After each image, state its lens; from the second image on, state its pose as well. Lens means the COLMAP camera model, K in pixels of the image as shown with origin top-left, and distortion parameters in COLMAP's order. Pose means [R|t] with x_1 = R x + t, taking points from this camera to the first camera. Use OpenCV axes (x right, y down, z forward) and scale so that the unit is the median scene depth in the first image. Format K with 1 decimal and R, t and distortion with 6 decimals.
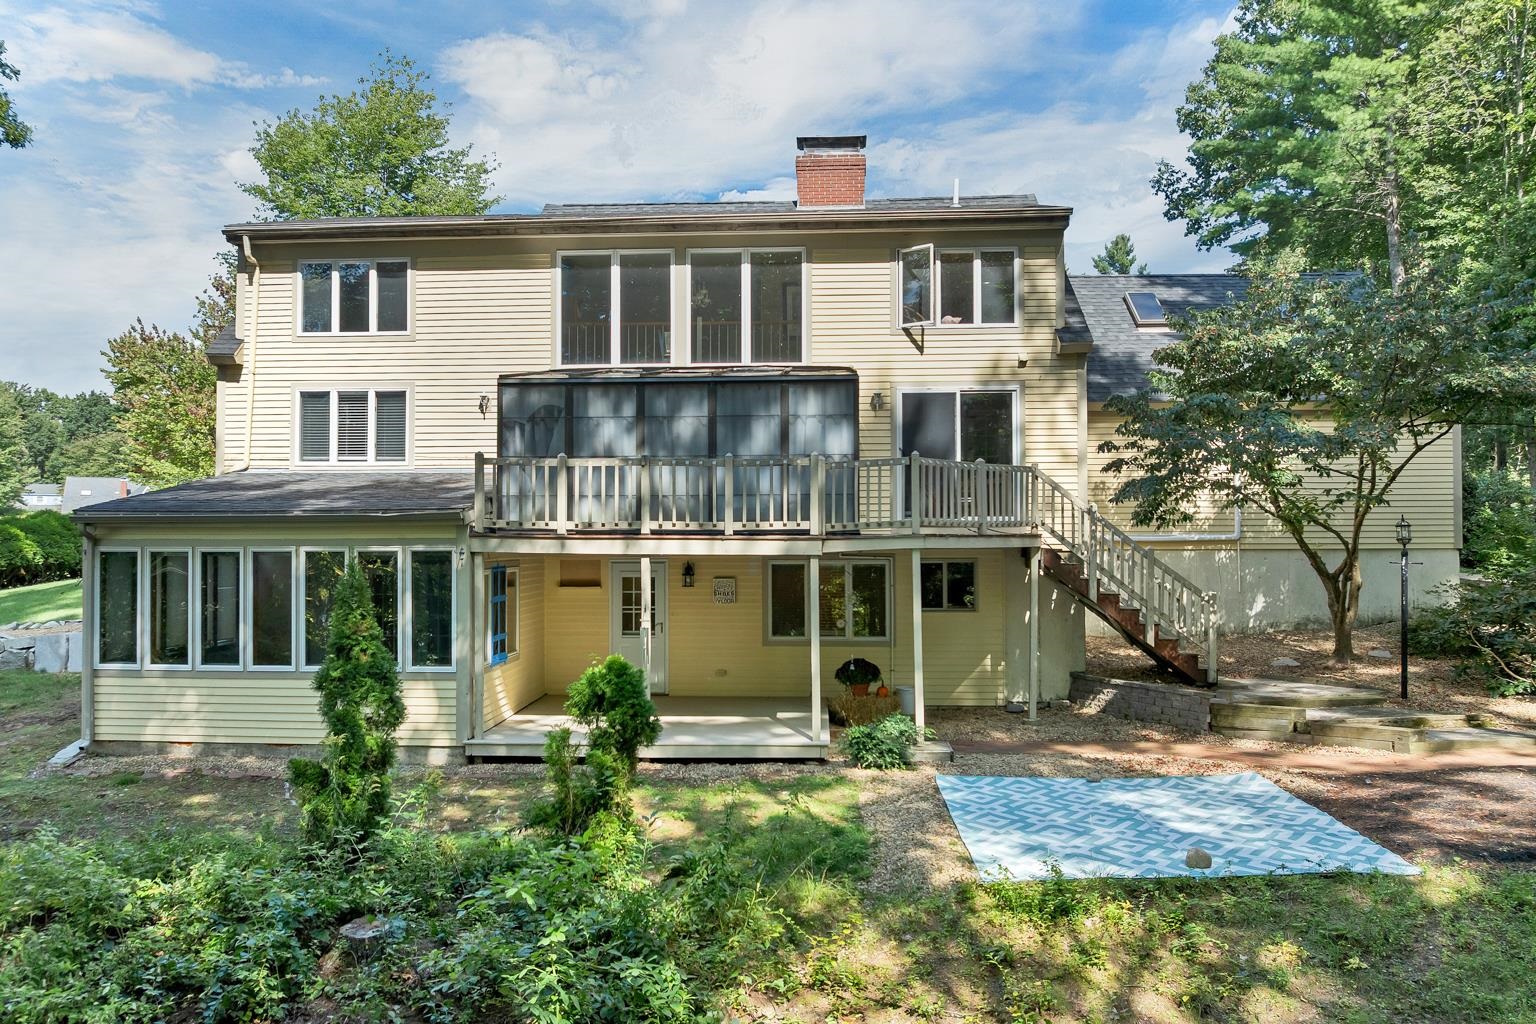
lens RADIAL K [[1109.8, 0, 759.3], [0, 1109.8, 517.2], [0, 0, 1]] dist [-0.041852, 0.007014]
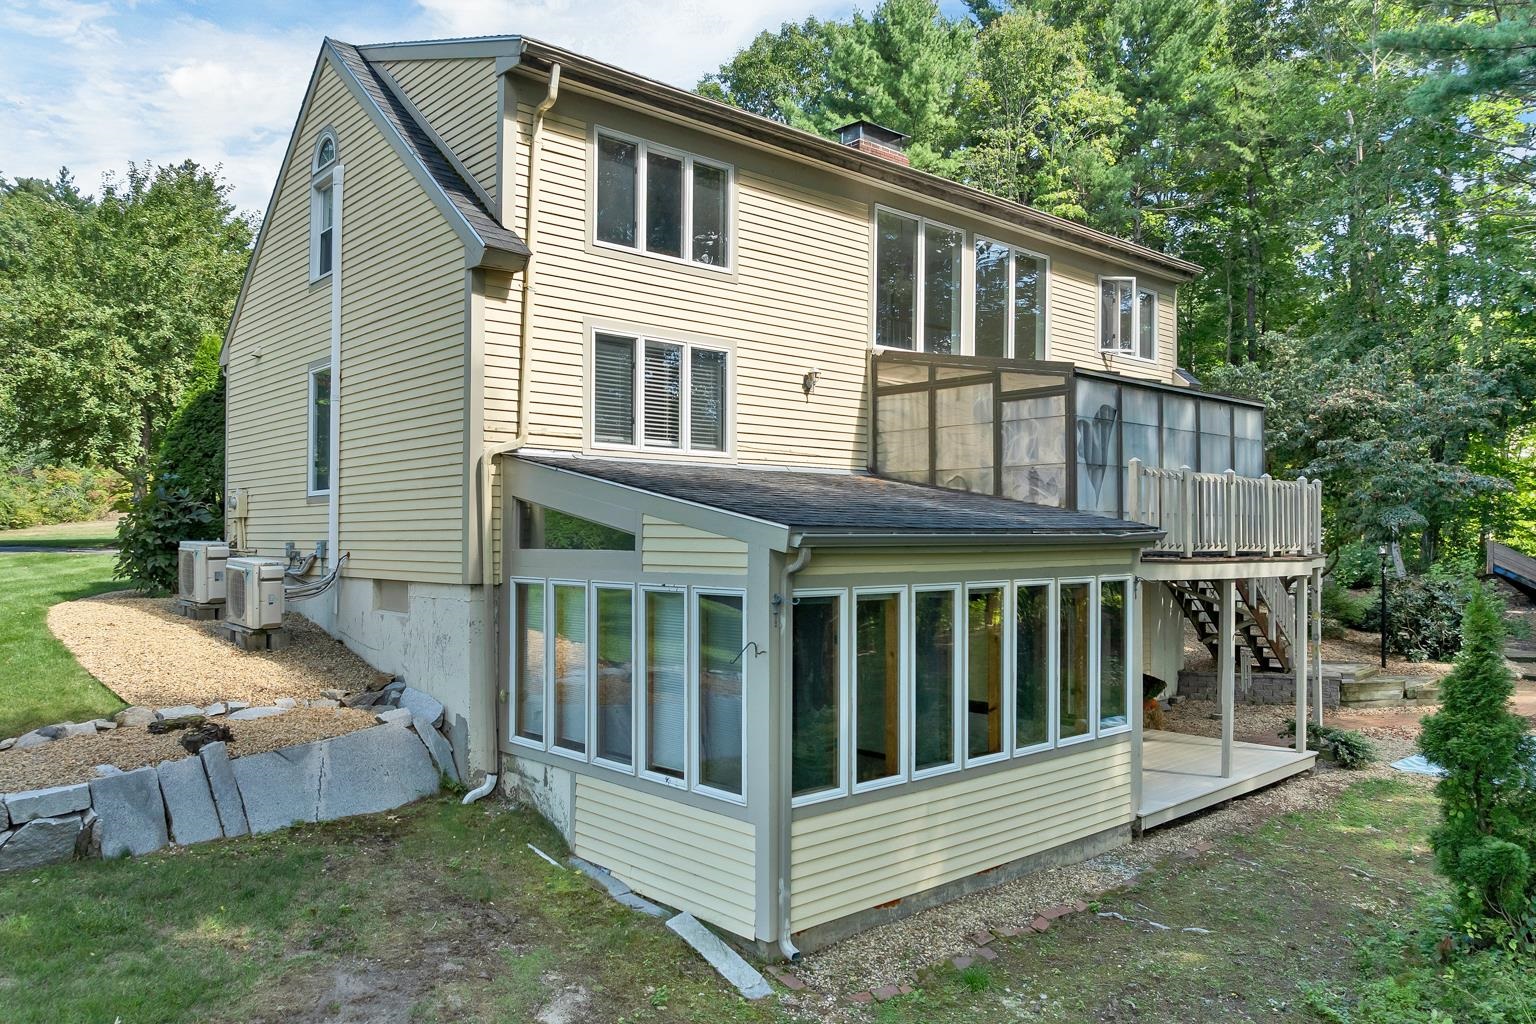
lens RADIAL K [[1109.8, 0, 761.6], [0, 1109.8, 514.9], [0, 0, 1]] dist [-0.041852, 0.007014]
pose [[0.708870, 0.015889, 0.705160, -0.802893], [-0.015149, 0.999859, -0.007301, -0.005383], [-0.705177, -0.005507, 0.709010, 0.480507]]
